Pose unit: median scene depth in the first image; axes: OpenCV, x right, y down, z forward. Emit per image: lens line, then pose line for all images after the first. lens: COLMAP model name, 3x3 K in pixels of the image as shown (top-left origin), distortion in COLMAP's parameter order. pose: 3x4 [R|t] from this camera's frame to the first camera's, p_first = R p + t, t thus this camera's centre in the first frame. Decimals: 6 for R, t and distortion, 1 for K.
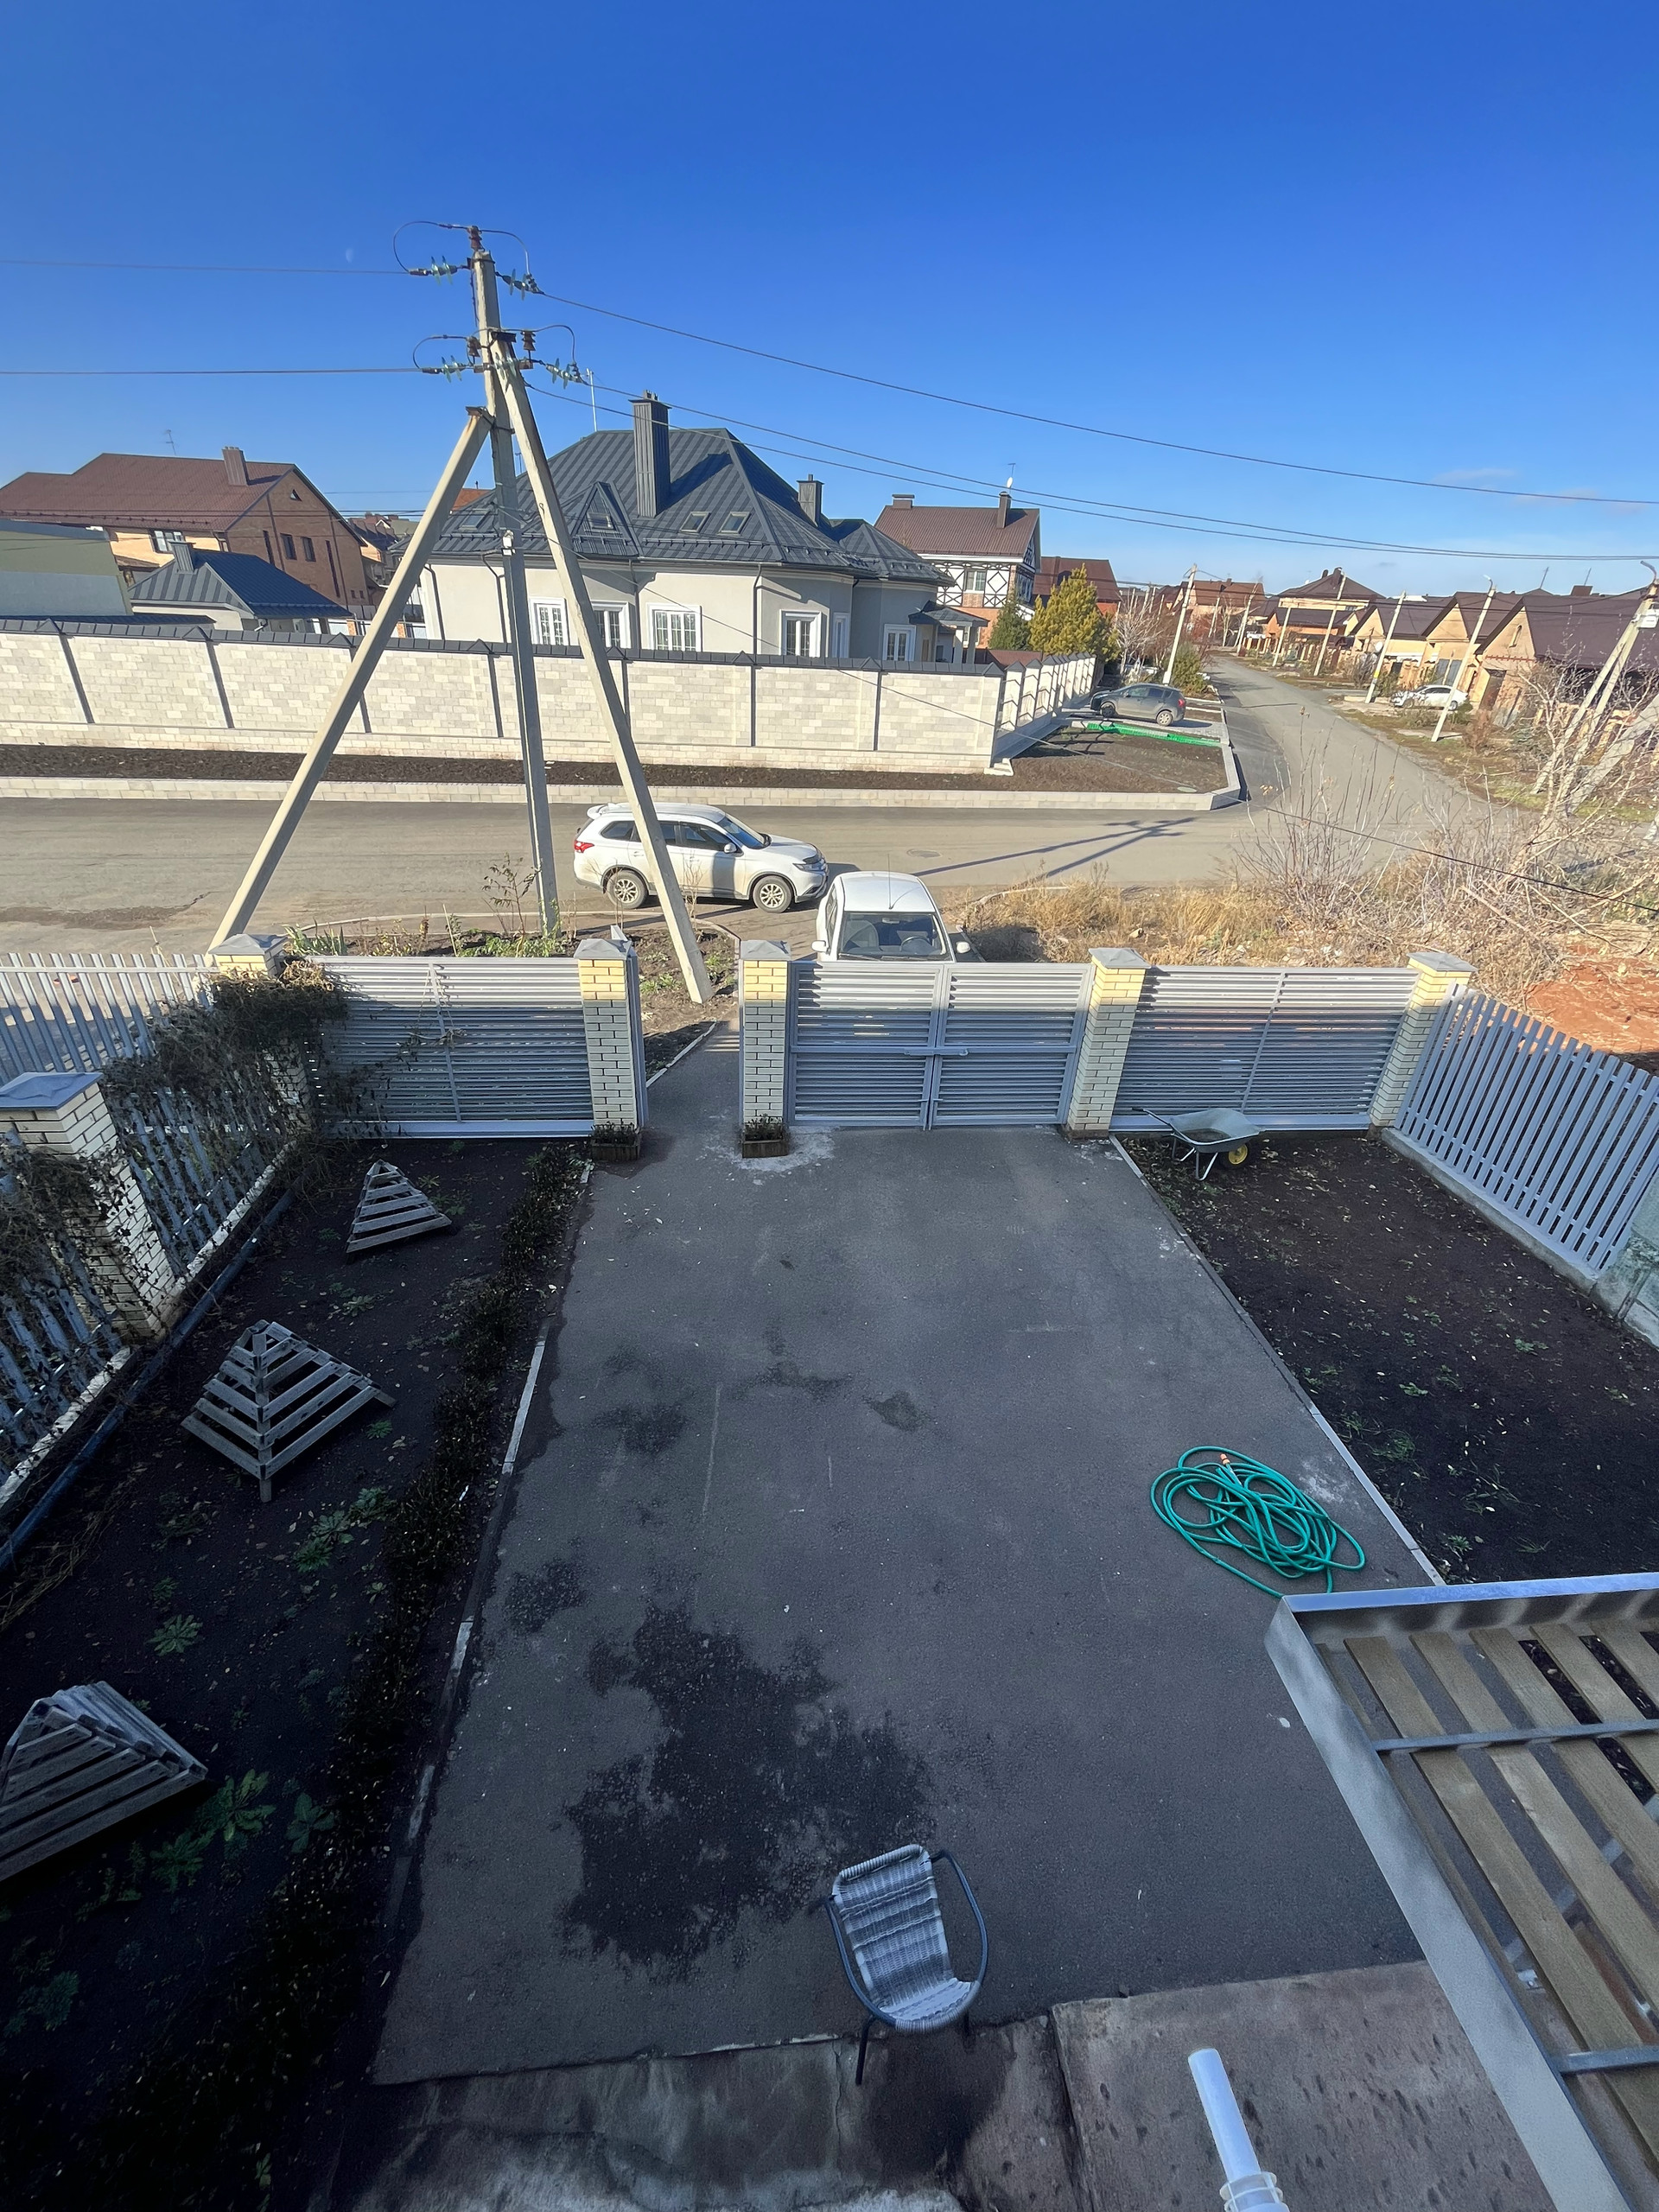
lens RADIAL K [[892.1, 0, 825.4], [0, 892.1, 1091.3], [0, 0, 1]] dist [-0.001583, 0.000523]
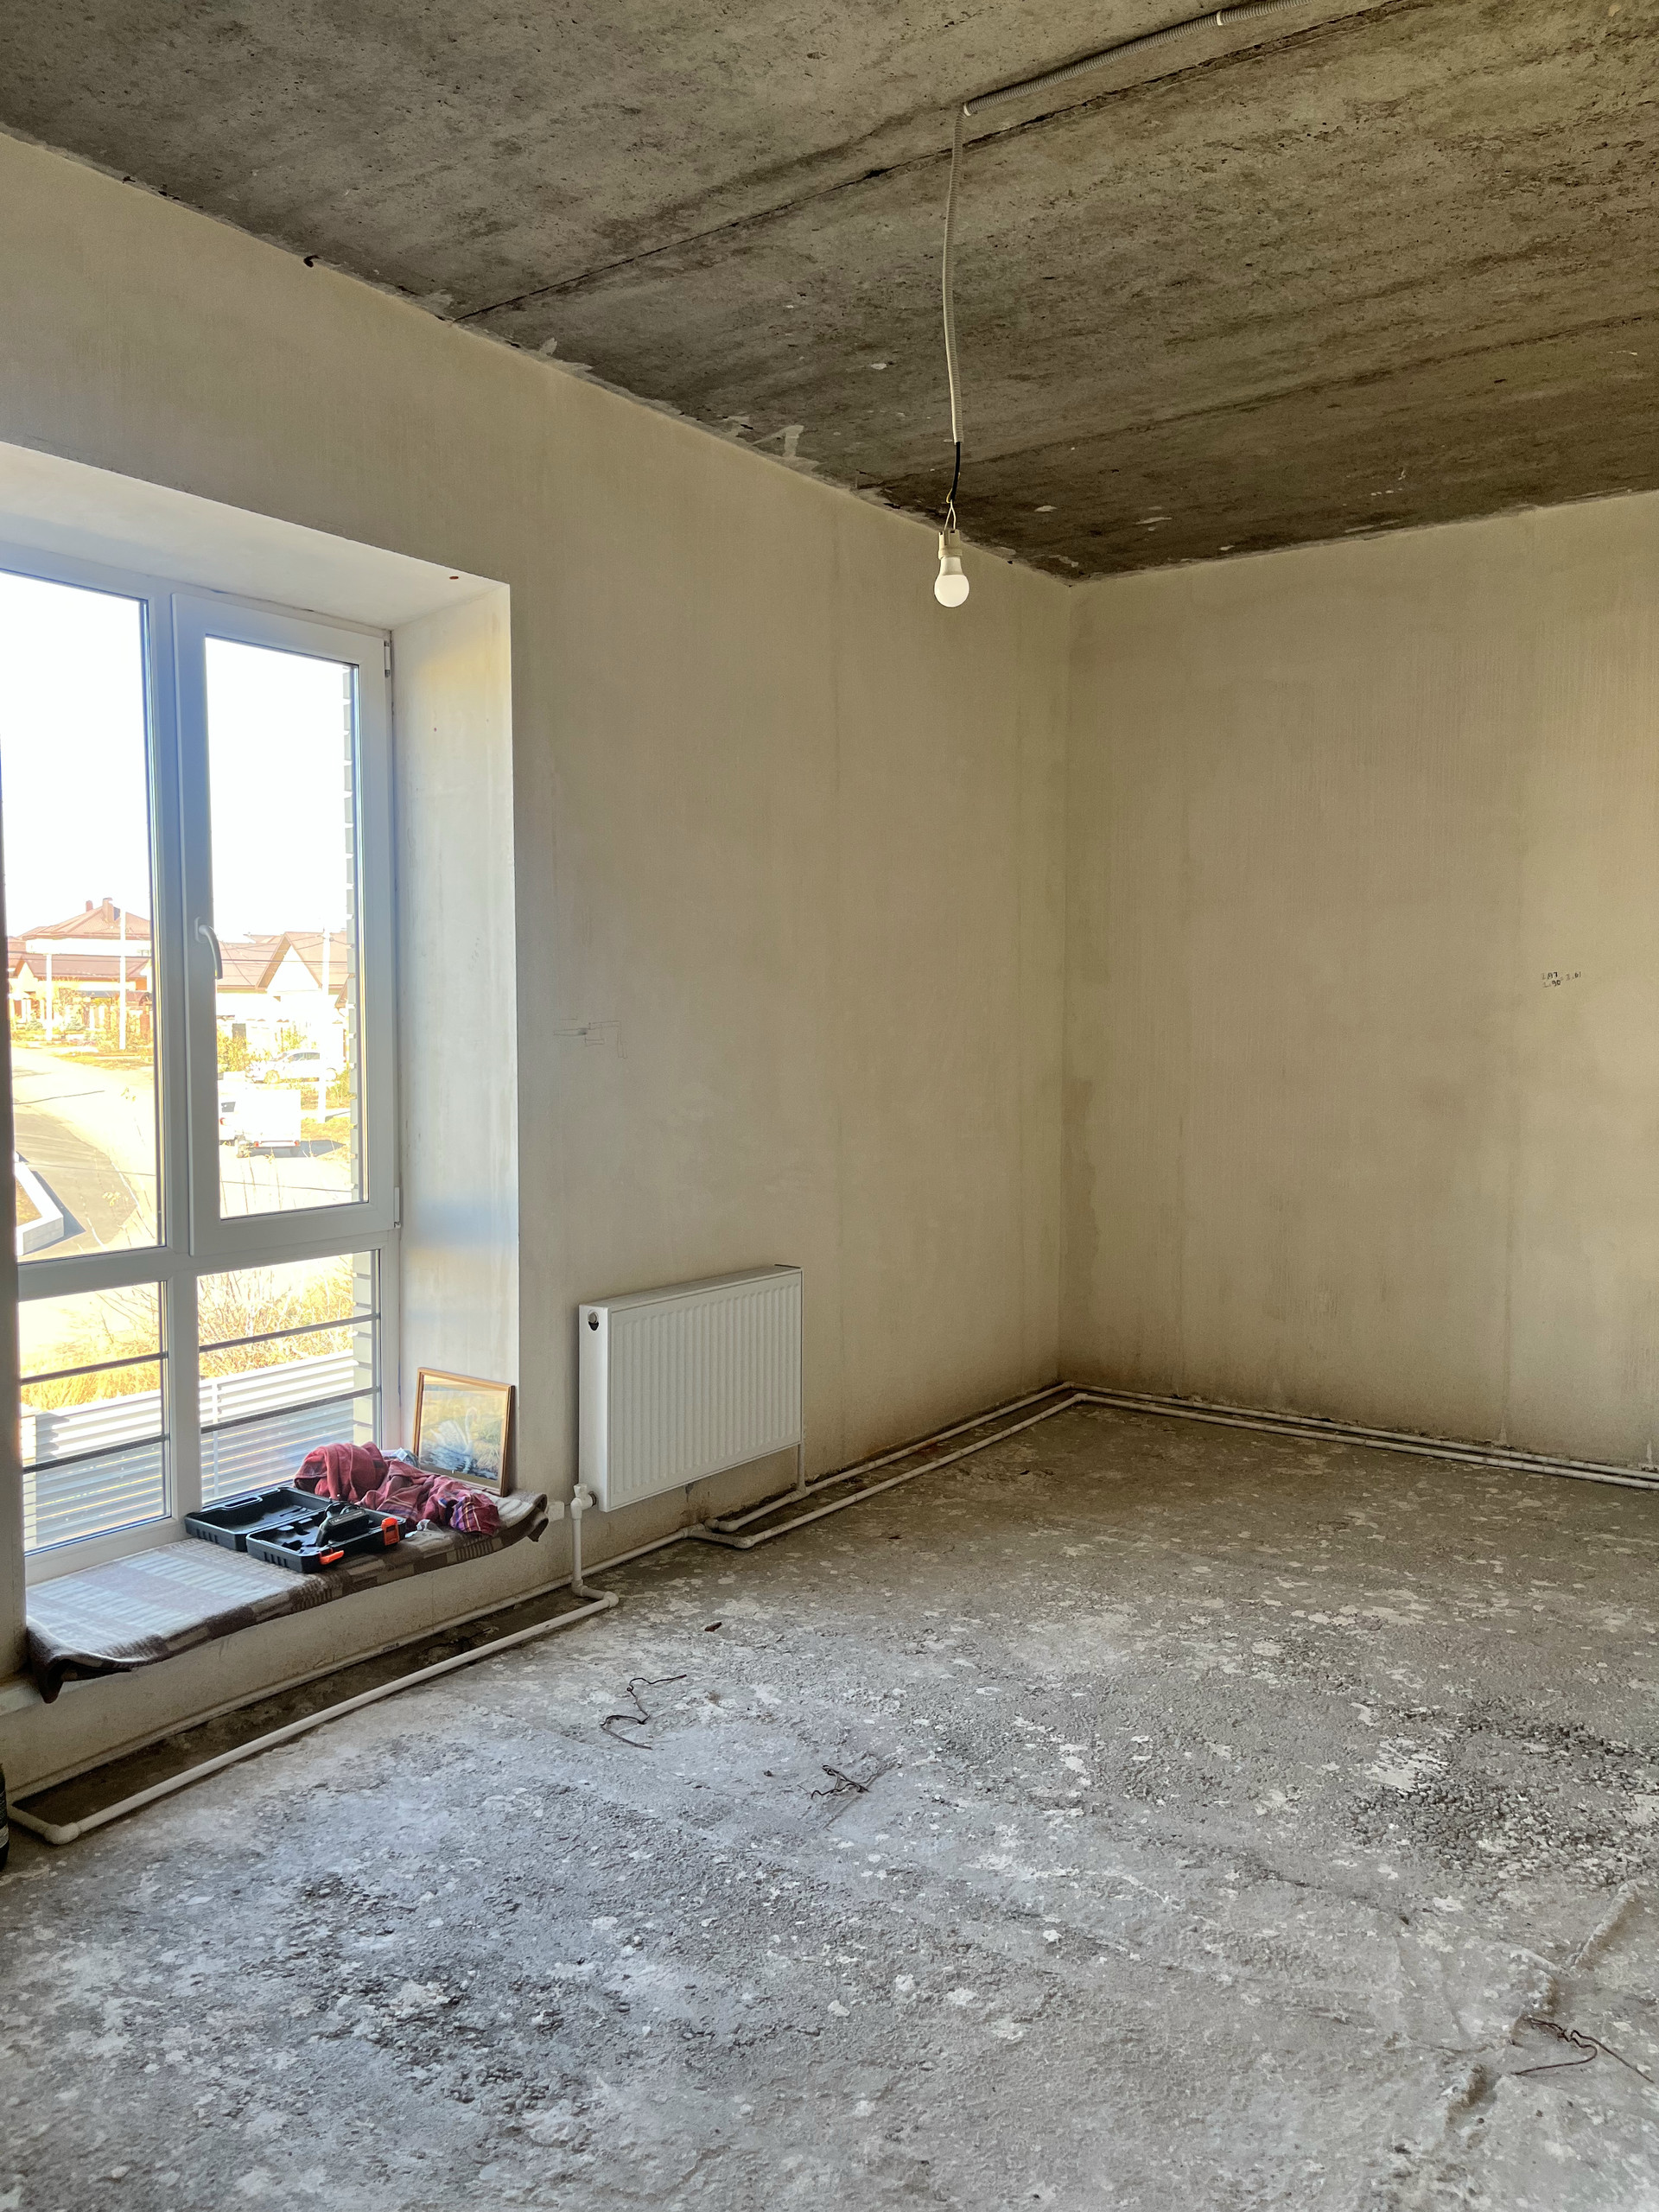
lens RADIAL K [[1682.5, 0, 824.8], [0, 1682.5, 1105.7], [0, 0, 1]] dist [0.057550, -0.024415]
pose [[0.653338, -0.088226, 0.751908, -0.506519], [0.378706, 0.898080, -0.223684, 0.406174], [-0.655539, 0.430893, 0.620161, -0.810511]]
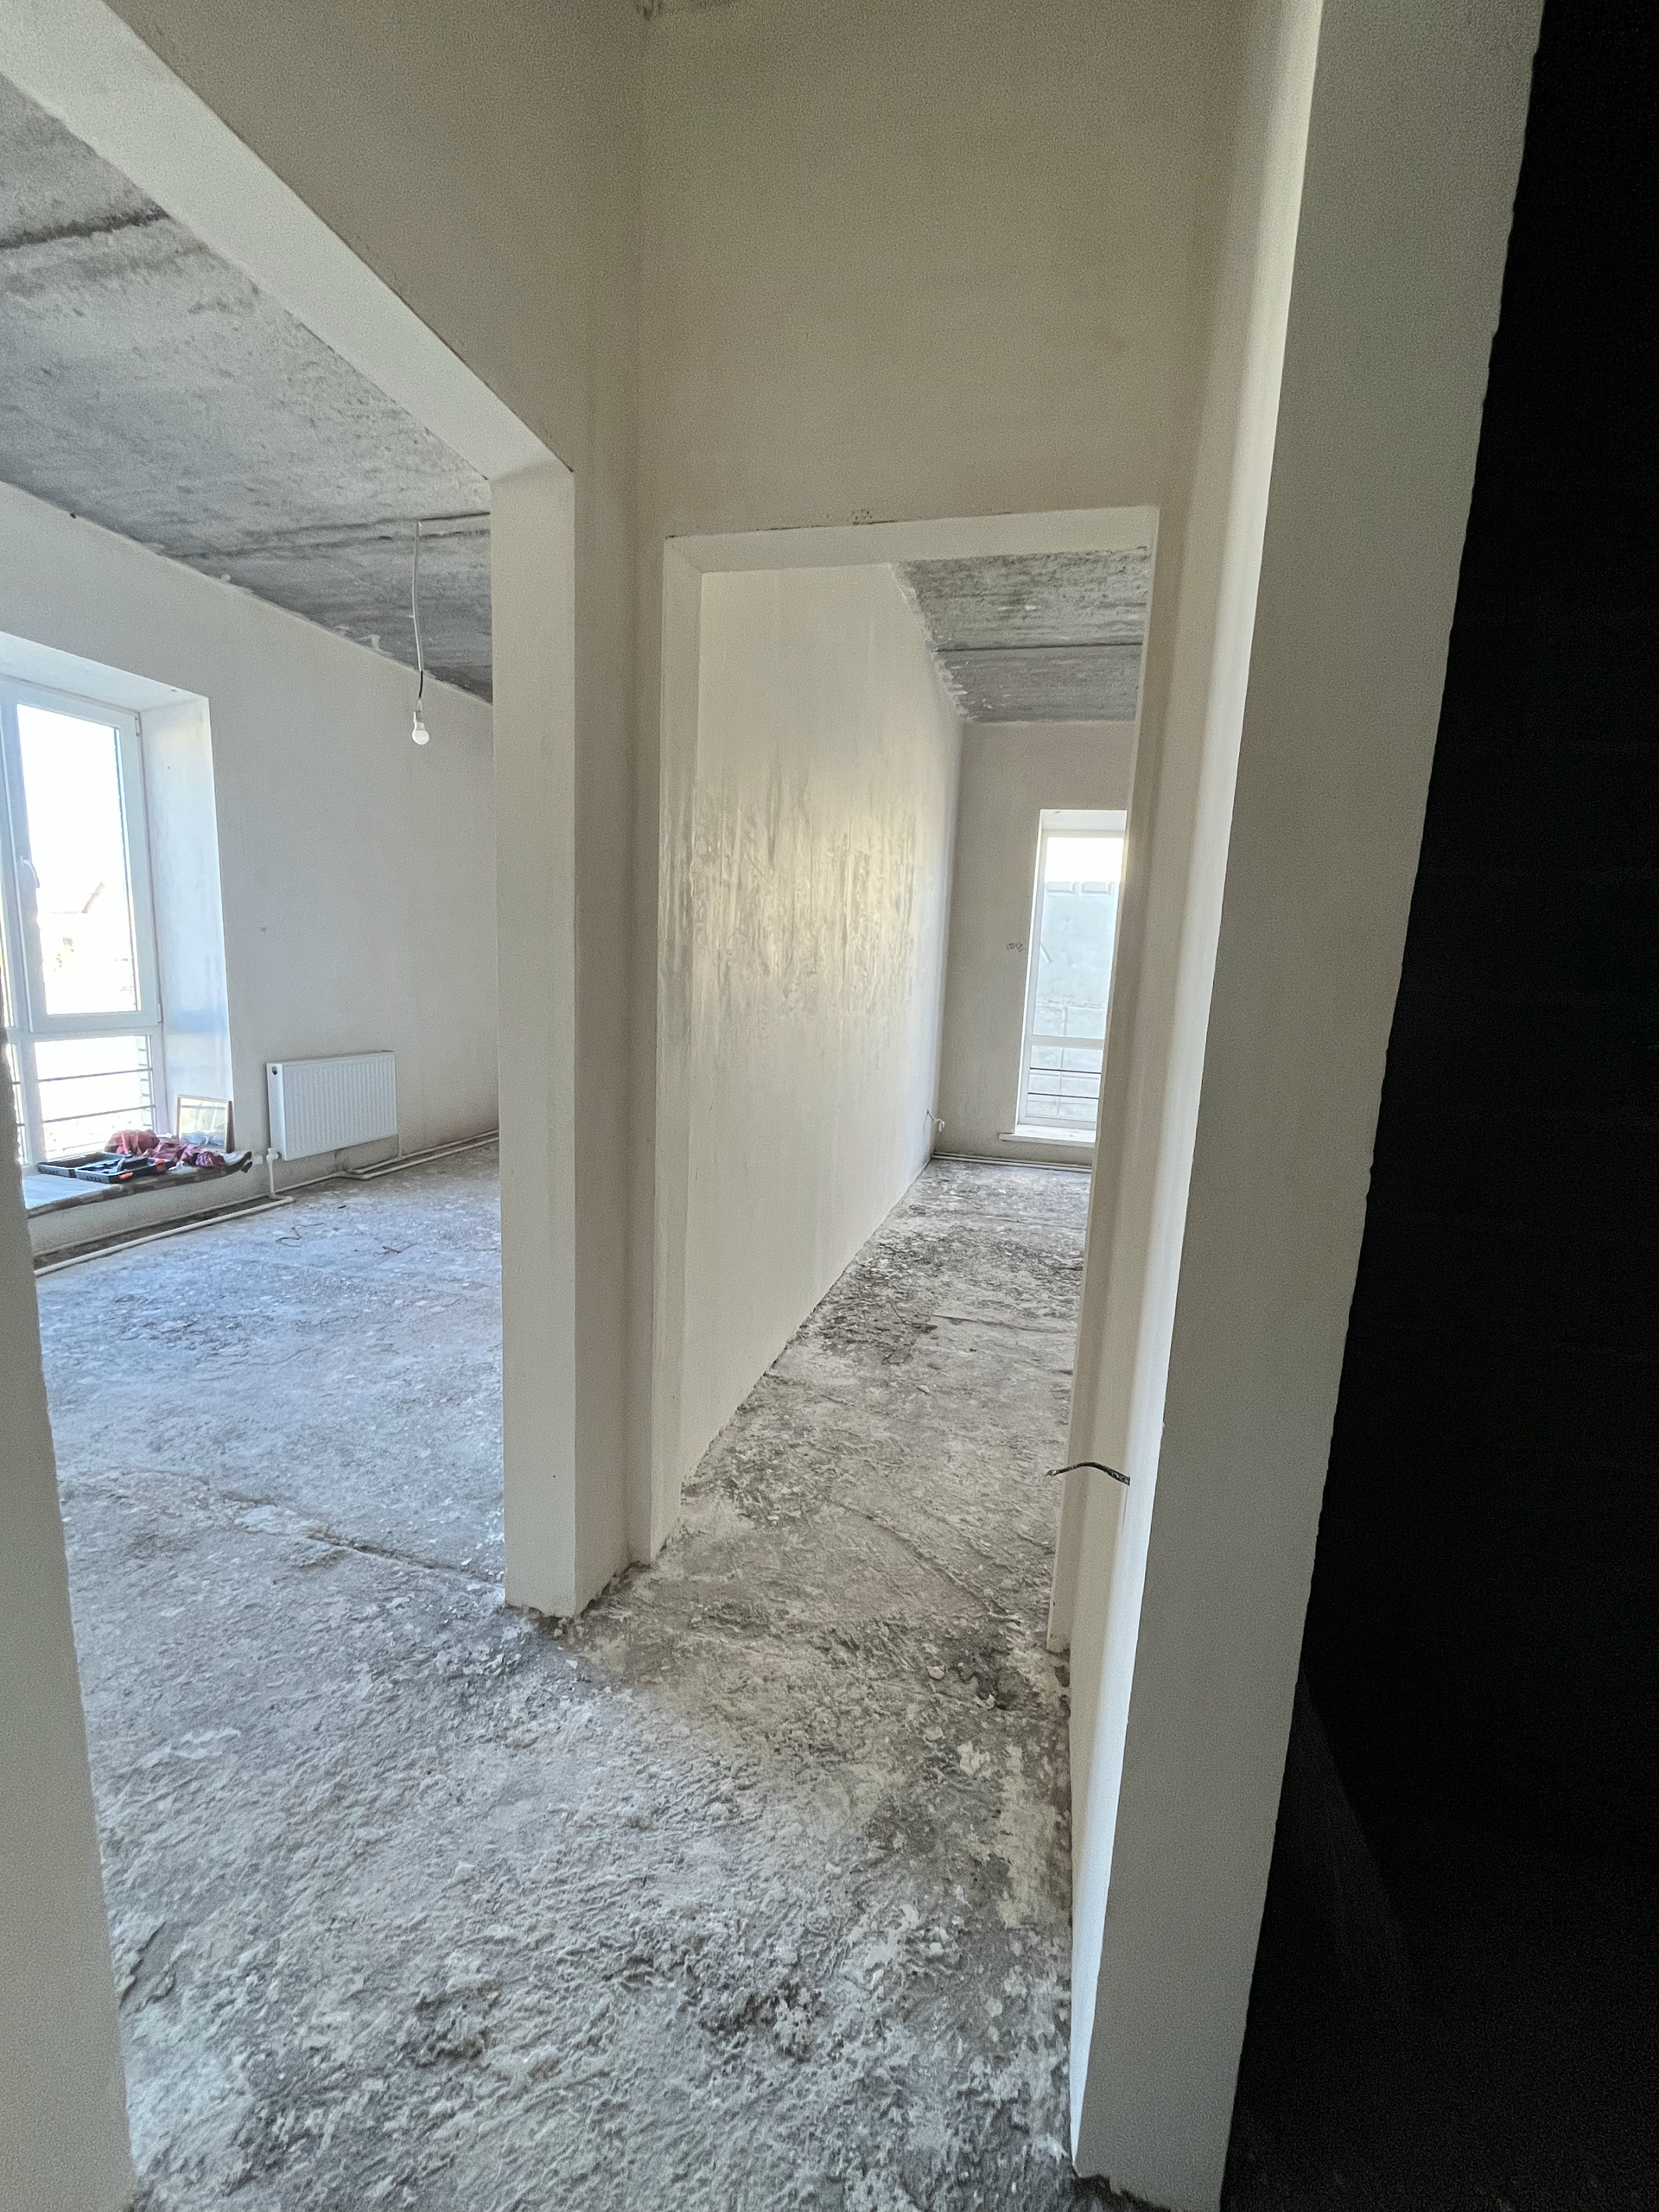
lens RADIAL K [[892.1, 0, 836.7], [0, 892.1, 1106.7], [0, 0, 1]] dist [-0.001583, 0.000523]
pose [[0.338331, -0.179649, 0.923720, -1.011508], [0.412655, 0.910518, 0.025938, 0.905674], [-0.845723, 0.372402, 0.382189, -1.629458]]
